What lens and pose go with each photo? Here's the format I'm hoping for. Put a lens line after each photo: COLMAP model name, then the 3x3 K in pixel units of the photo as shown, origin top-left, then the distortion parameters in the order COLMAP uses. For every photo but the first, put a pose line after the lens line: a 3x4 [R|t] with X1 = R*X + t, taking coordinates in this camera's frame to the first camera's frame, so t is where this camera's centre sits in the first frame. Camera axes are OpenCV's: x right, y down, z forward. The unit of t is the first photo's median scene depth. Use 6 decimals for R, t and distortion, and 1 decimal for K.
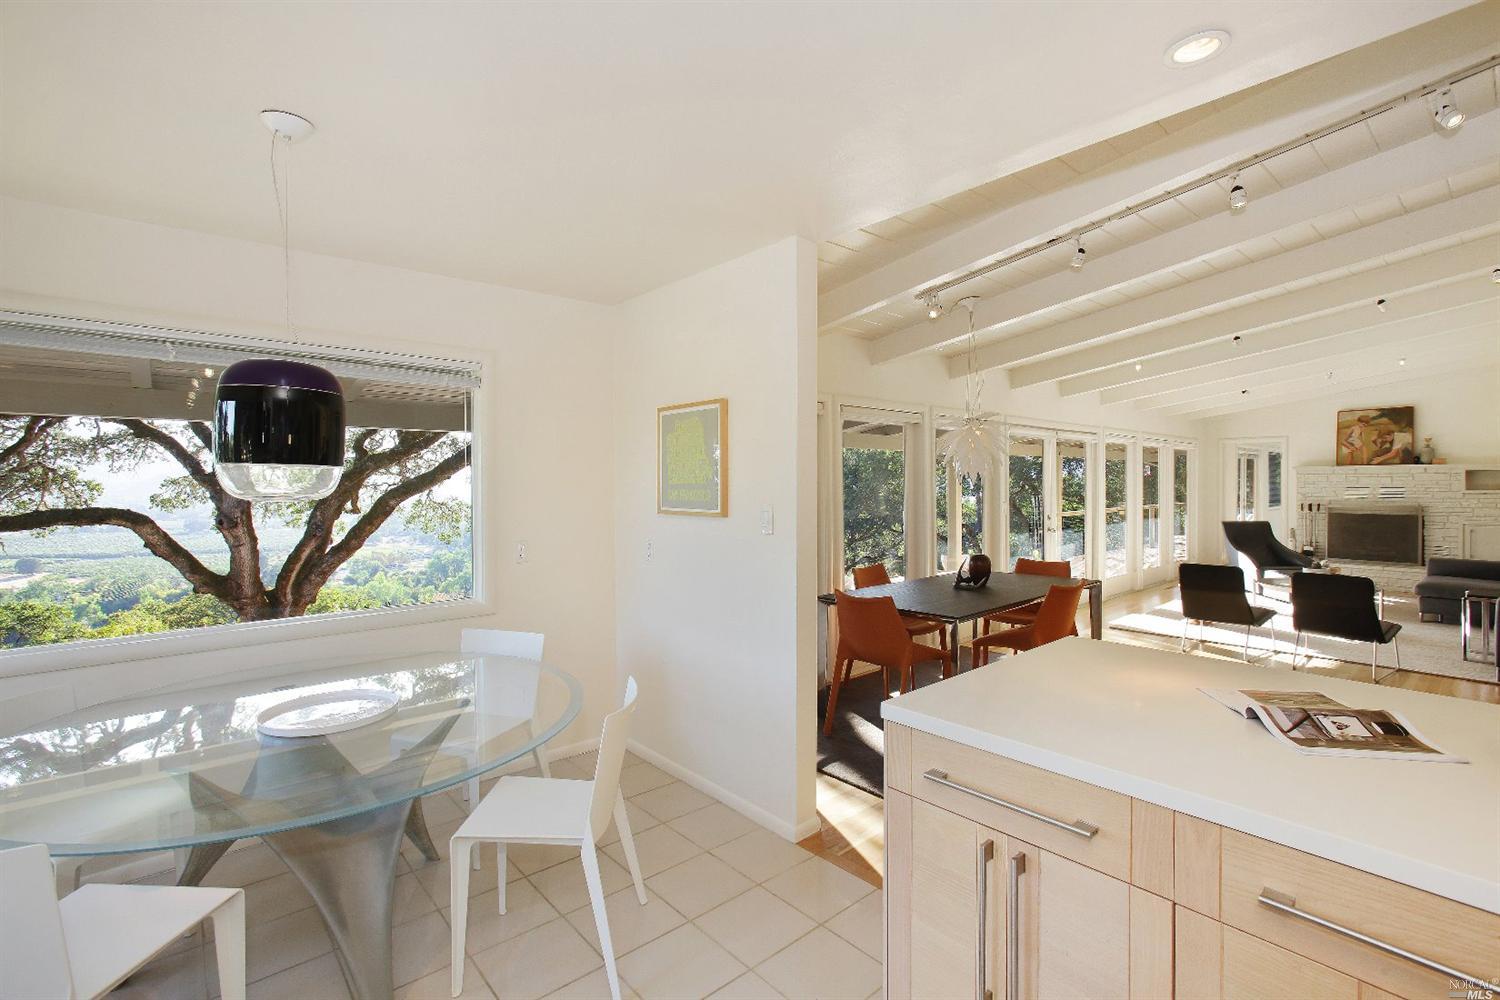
lens RADIAL K [[691.8, 0, 750.0], [0, 691.8, 500.0], [0, 0, 1]] dist [-0.001751, 0.007350]
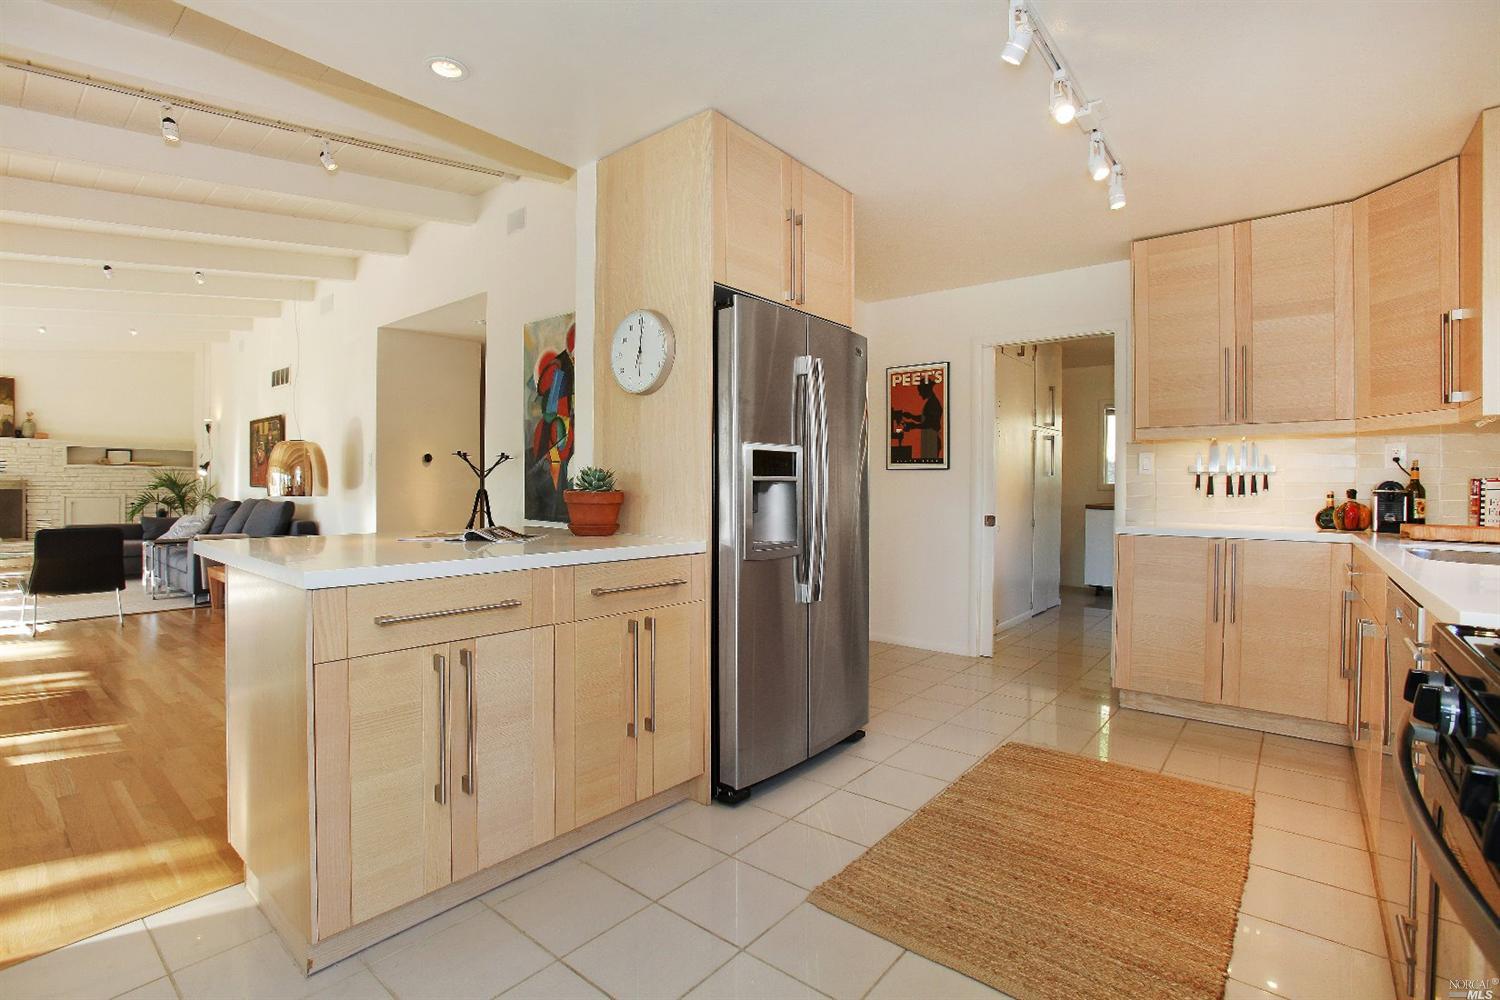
lens RADIAL K [[693.5, 0, 750.0], [0, 693.5, 500.0], [0, 0, 1]] dist [-0.000911, -0.000193]
pose [[-0.164111, -0.013527, 0.986349, -0.217899], [0.026979, 0.999470, 0.018195, 0.055478], [-0.986073, 0.029597, -0.163659, 0.162533]]
